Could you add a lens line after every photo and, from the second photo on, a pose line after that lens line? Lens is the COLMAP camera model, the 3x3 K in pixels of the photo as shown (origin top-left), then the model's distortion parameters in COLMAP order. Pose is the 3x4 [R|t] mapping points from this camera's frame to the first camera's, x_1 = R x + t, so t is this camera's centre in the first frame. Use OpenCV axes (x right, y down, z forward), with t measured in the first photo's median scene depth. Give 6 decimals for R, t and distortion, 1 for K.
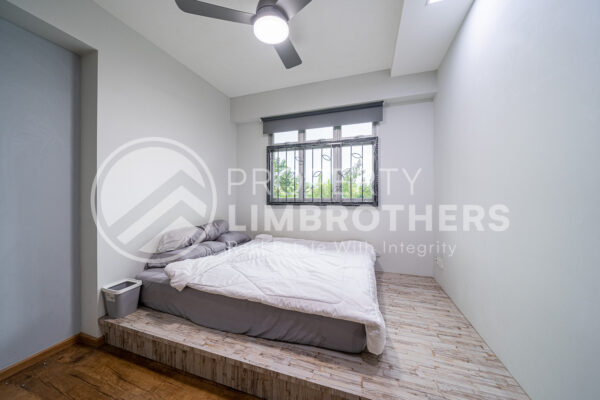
lens RADIAL K [[210.1, 0, 301.1], [0, 210.1, 200.9], [0, 0, 1]] dist [0.000091, -0.000031]
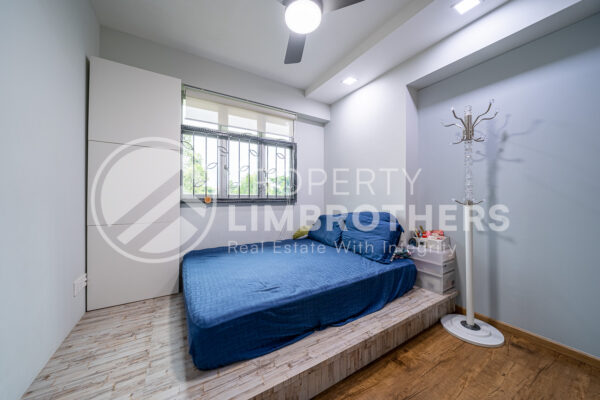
lens RADIAL K [[216.8, 0, 301.6], [0, 216.8, 197.5], [0, 0, 1]] dist [-0.000115, -0.000011]
pose [[0.640252, 0.000369, 0.768165, -0.511574], [-0.004963, 0.999981, 0.003656, -0.004766], [-0.768149, -0.006153, 0.640241, 0.179835]]
